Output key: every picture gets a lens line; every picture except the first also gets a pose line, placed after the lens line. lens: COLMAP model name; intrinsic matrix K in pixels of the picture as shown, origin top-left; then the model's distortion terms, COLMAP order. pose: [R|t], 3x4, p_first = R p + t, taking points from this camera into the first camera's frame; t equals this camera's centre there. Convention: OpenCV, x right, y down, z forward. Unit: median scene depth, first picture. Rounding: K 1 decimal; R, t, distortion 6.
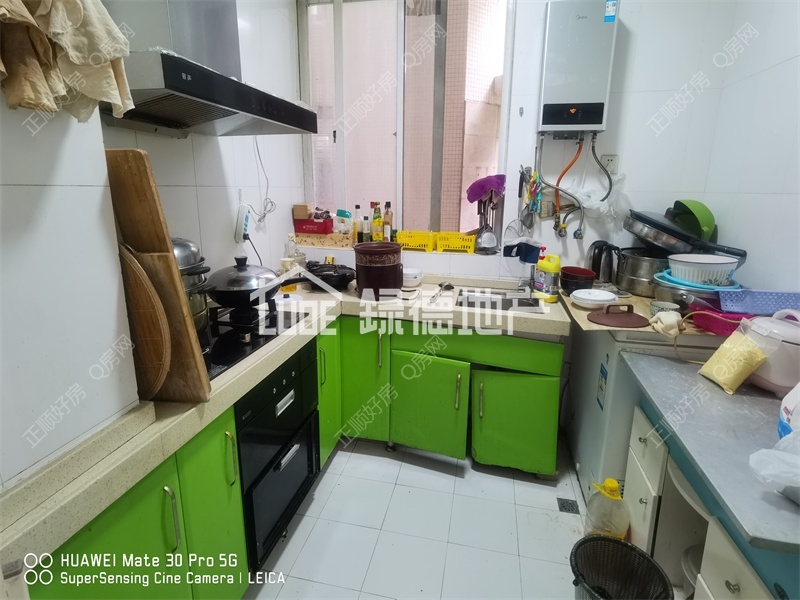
lens RADIAL K [[412.8, 0, 397.6], [0, 412.8, 302.2], [0, 0, 1]] dist [-0.000980, 0.004559]
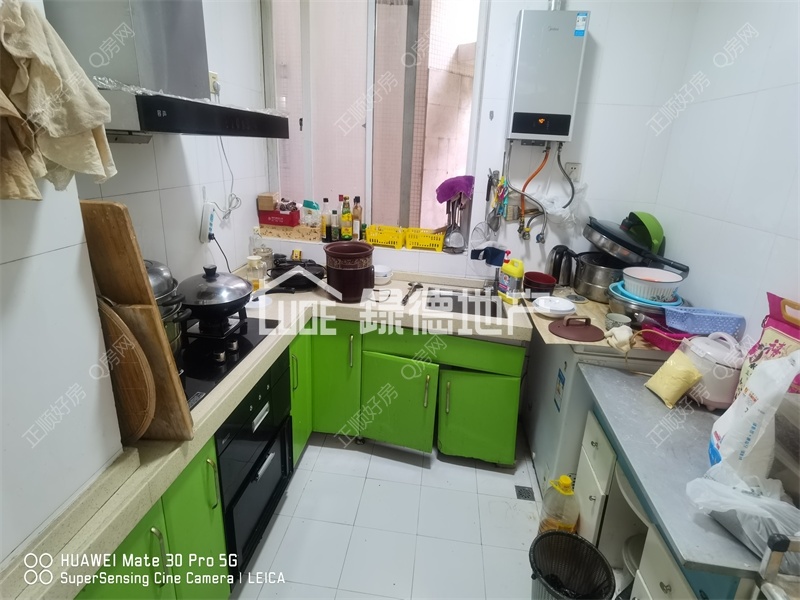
lens RADIAL K [[412.8, 0, 398.8], [0, 412.8, 296.6], [0, 0, 1]] dist [-0.000980, 0.004559]
pose [[0.994551, 0.002499, 0.104223, -0.036495], [-0.010223, 0.997232, 0.073643, -0.108590], [-0.103750, -0.074307, 0.991824, -0.014664]]
